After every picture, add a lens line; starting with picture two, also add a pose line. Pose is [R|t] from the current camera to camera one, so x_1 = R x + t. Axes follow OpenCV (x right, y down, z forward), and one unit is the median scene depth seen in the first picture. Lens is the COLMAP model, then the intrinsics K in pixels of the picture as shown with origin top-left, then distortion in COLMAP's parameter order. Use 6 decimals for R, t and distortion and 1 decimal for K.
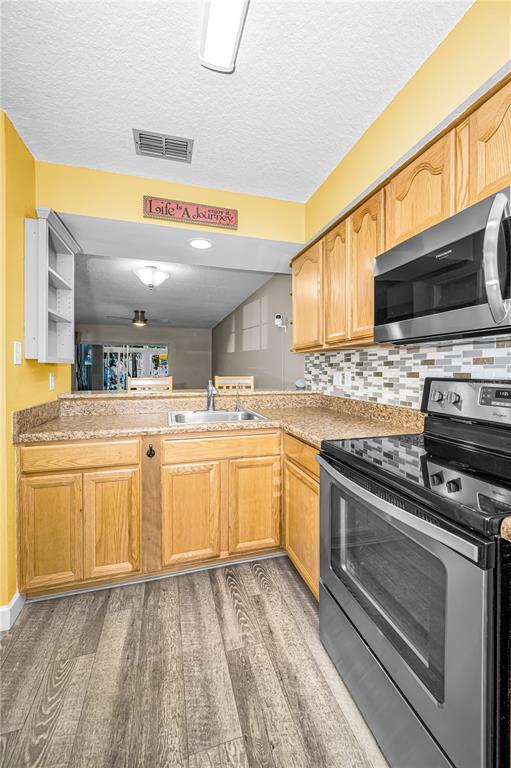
lens RADIAL K [[310.9, 0, 254.6], [0, 310.9, 367.9], [0, 0, 1]] dist [0.006421, -0.001113]
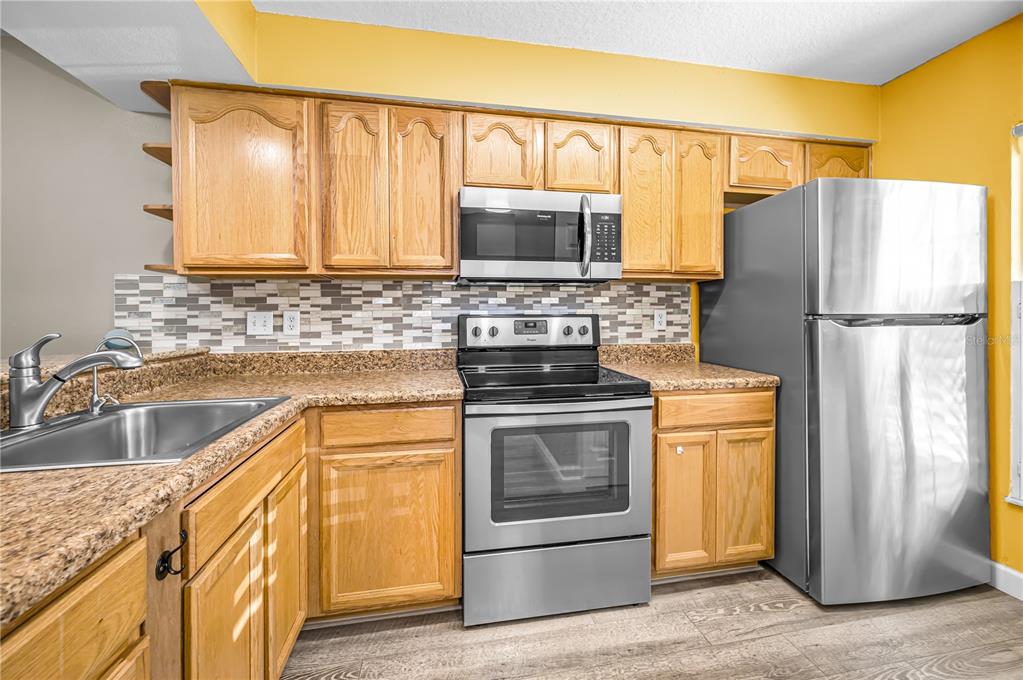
lens RADIAL K [[414.1, 0, 516.1], [0, 414.1, 317.4], [0, 0, 1]] dist [0.006421, -0.001113]
pose [[0.087517, -0.002527, 0.996160, -0.583461], [0.003613, 0.999991, 0.002219, 0.027013], [-0.996156, 0.003405, 0.087526, 0.508312]]
